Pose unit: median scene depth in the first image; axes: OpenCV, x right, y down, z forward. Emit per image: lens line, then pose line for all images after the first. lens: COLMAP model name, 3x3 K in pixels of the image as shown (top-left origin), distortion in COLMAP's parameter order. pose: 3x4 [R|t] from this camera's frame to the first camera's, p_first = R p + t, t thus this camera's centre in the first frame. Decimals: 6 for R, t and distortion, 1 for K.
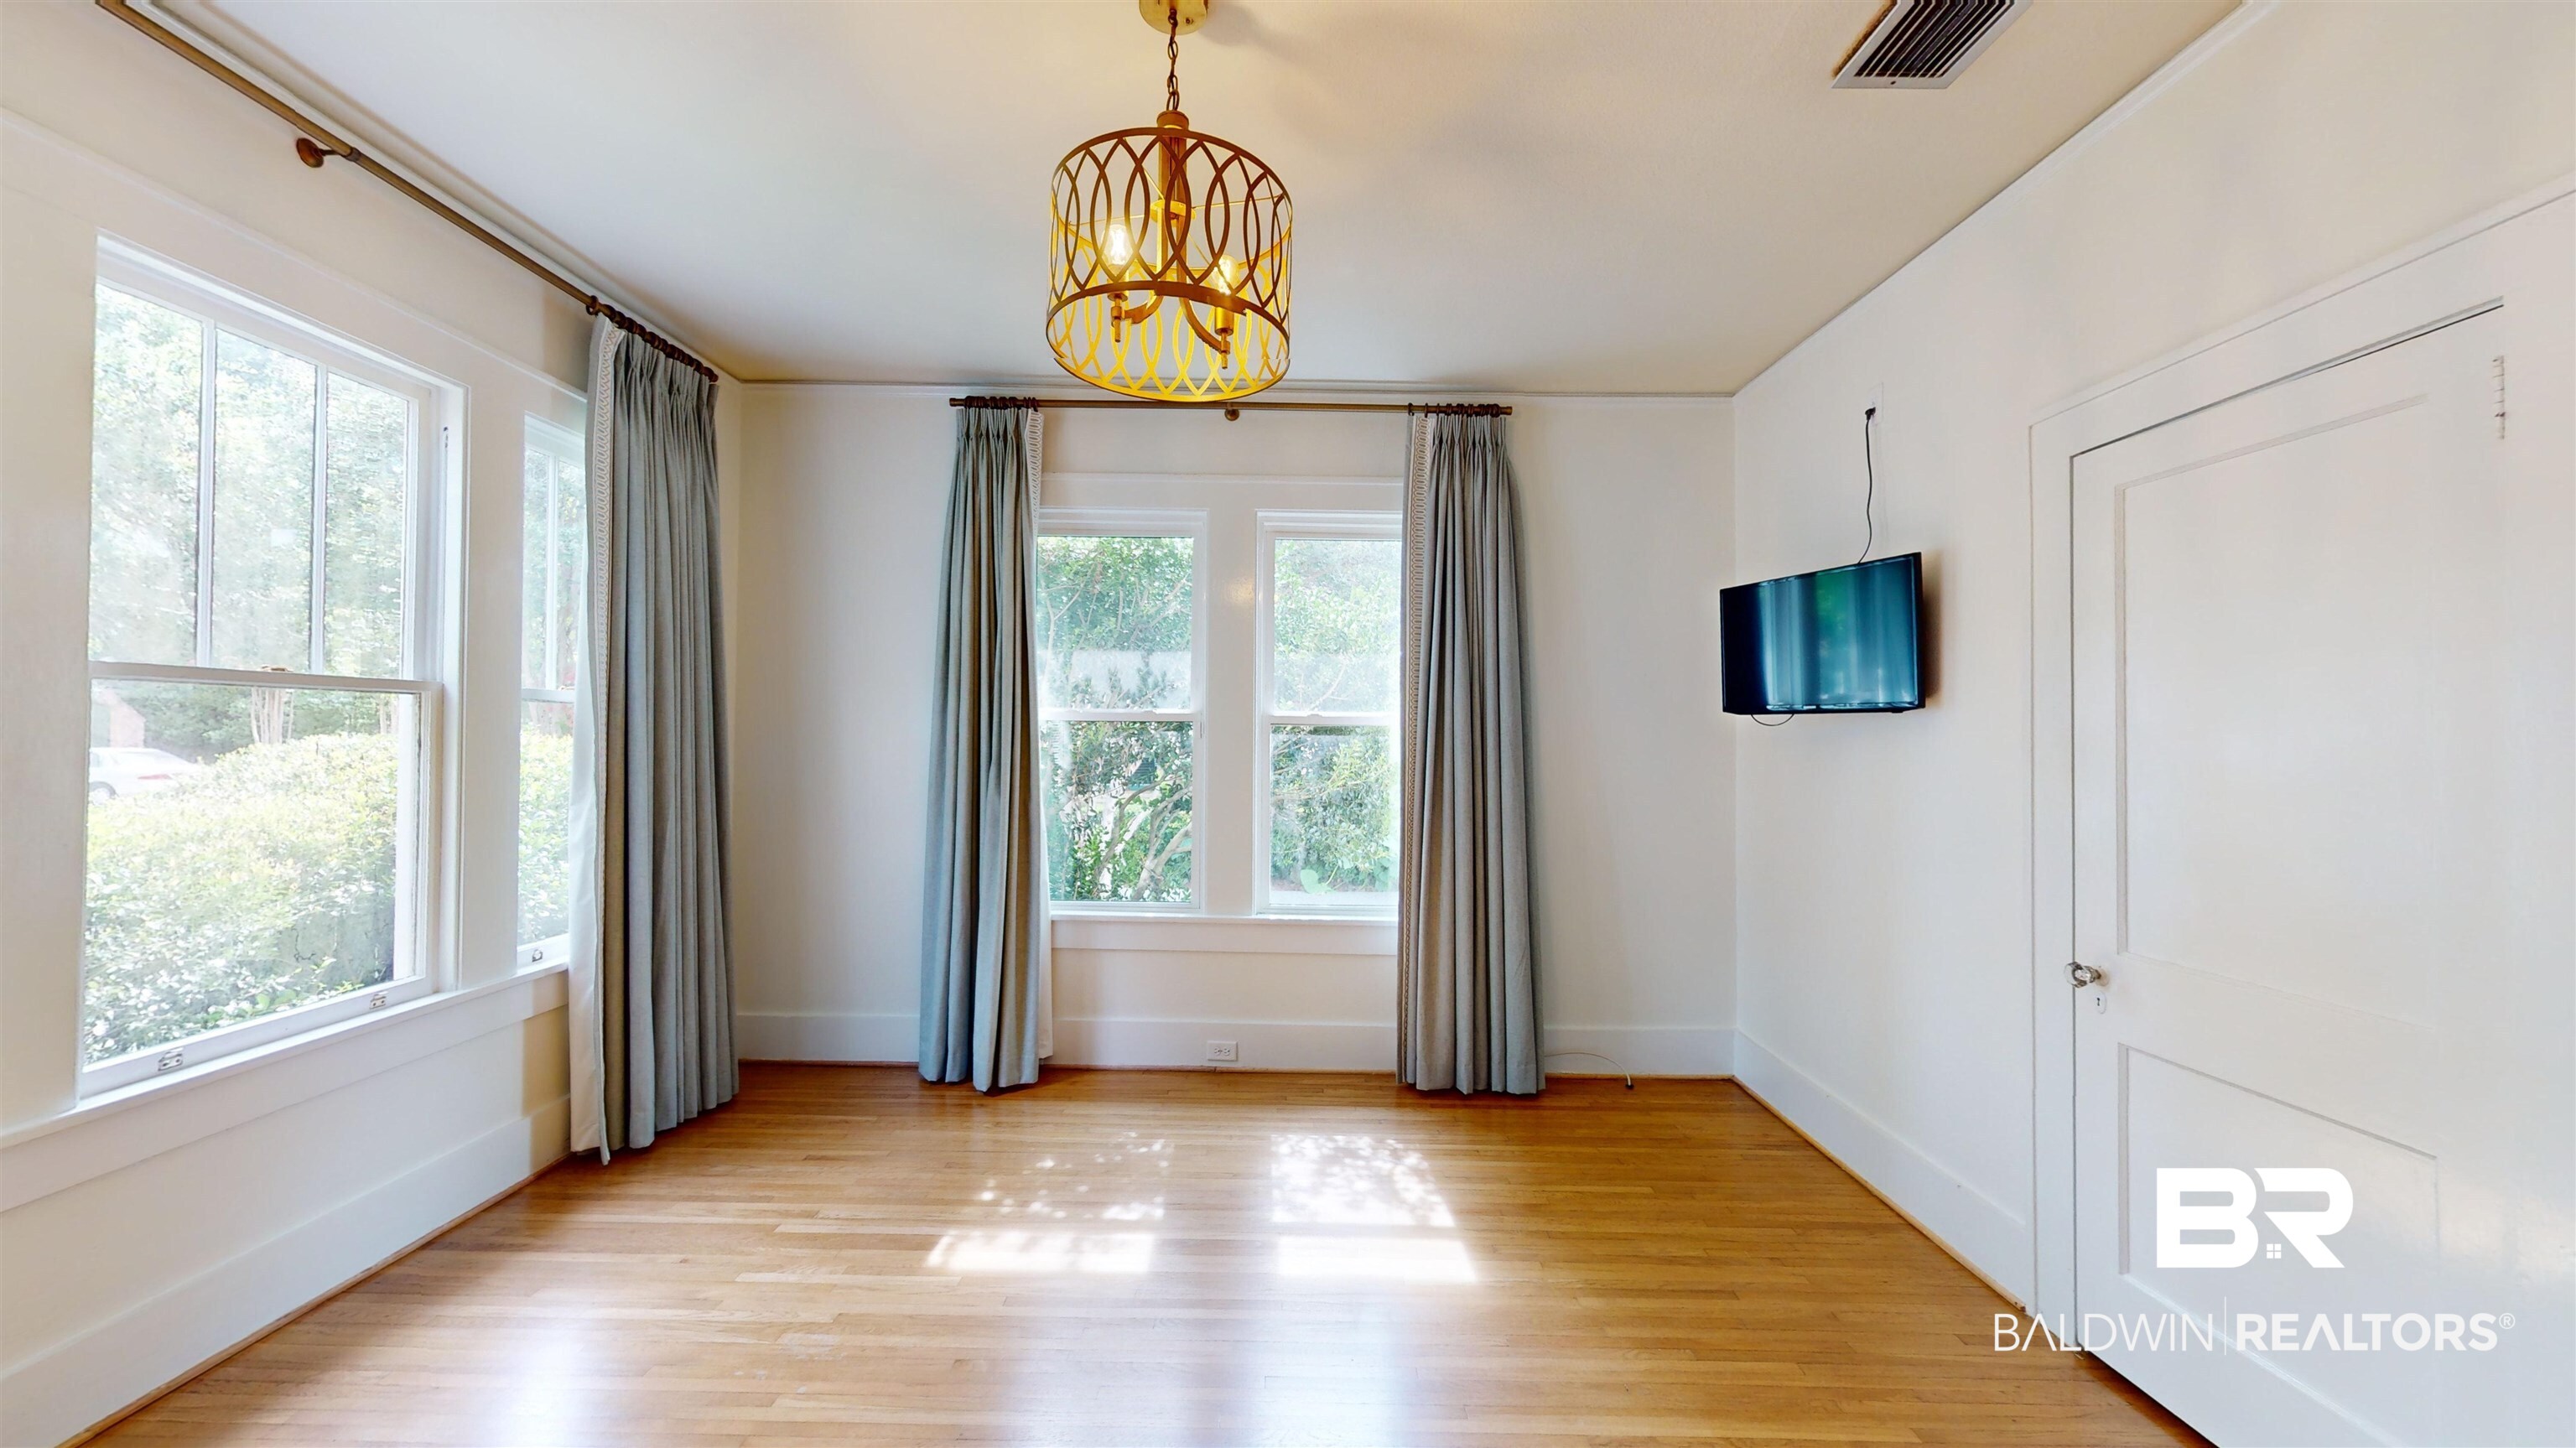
lens RADIAL K [[943.8, 0, 1289.3], [0, 943.8, 732.7], [0, 0, 1]] dist [-0.001688, 0.000076]
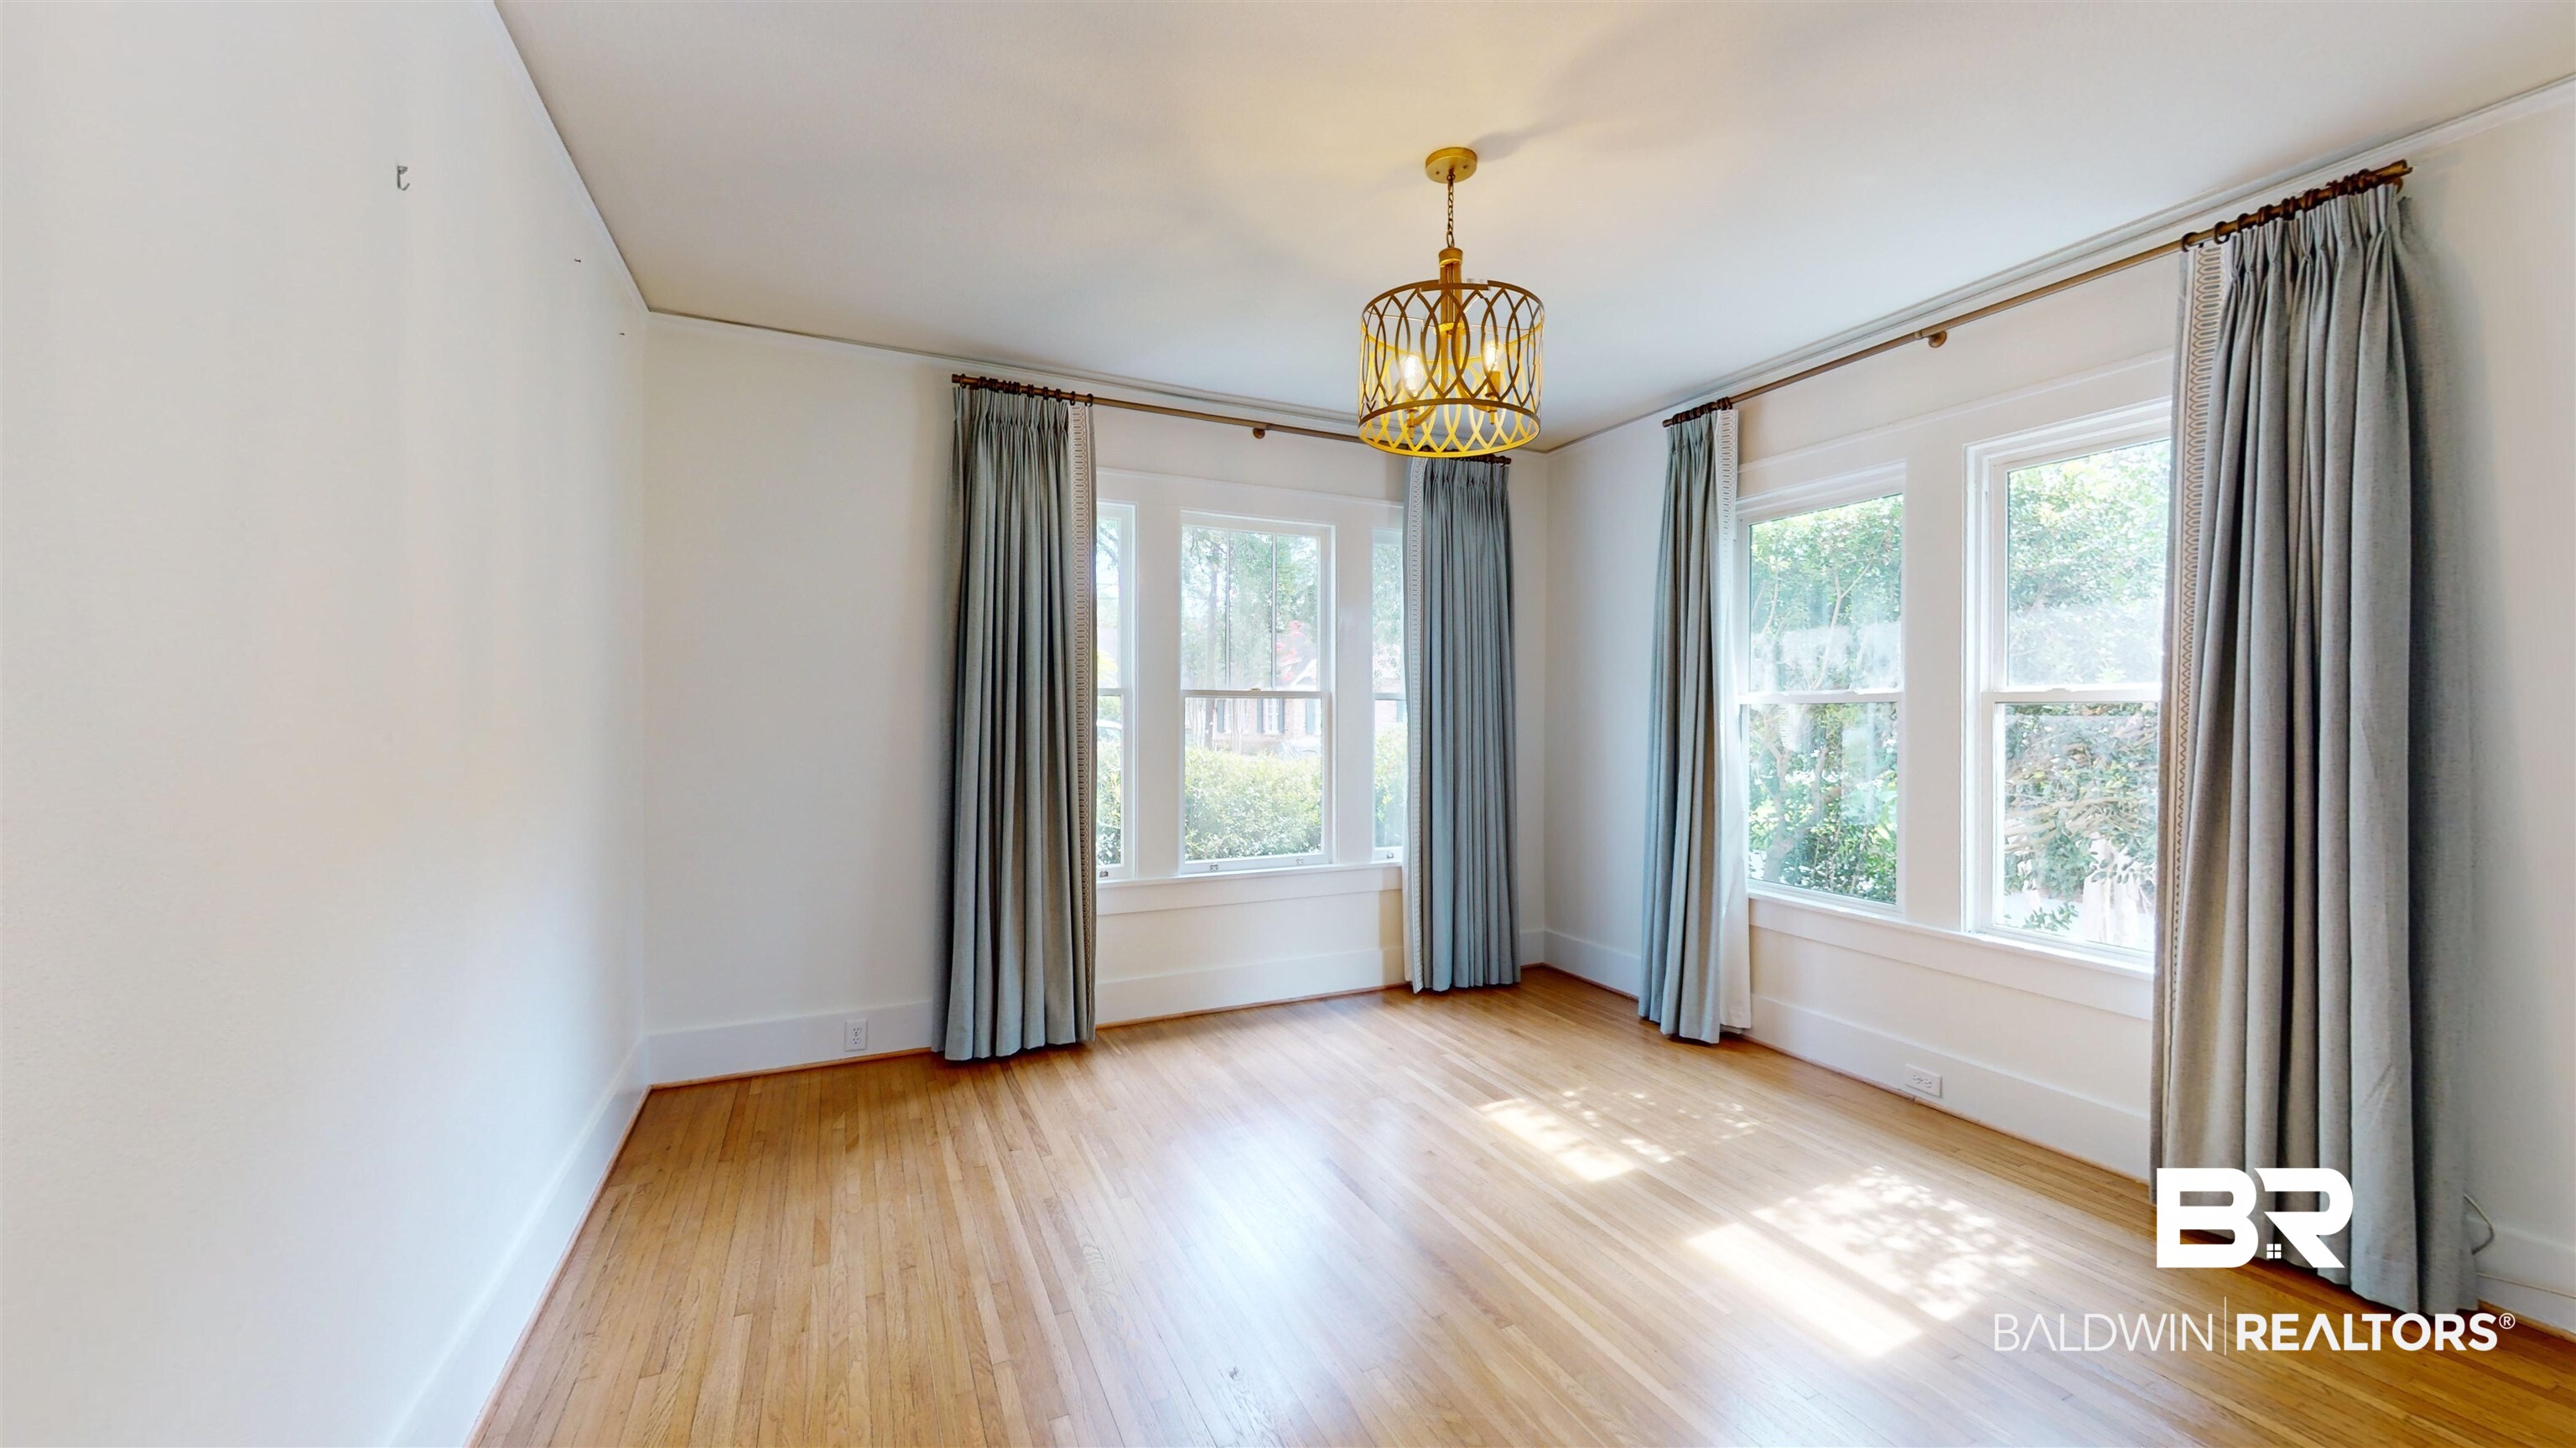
lens RADIAL K [[943.8, 0, 1285.1], [0, 943.8, 725.1], [0, 0, 1]] dist [-0.001688, 0.000076]
pose [[0.425166, 0.000416, -0.905116, 0.550281], [0.009185, 0.999946, 0.004774, 0.000802], [0.905069, -0.010343, 0.425139, 0.123190]]
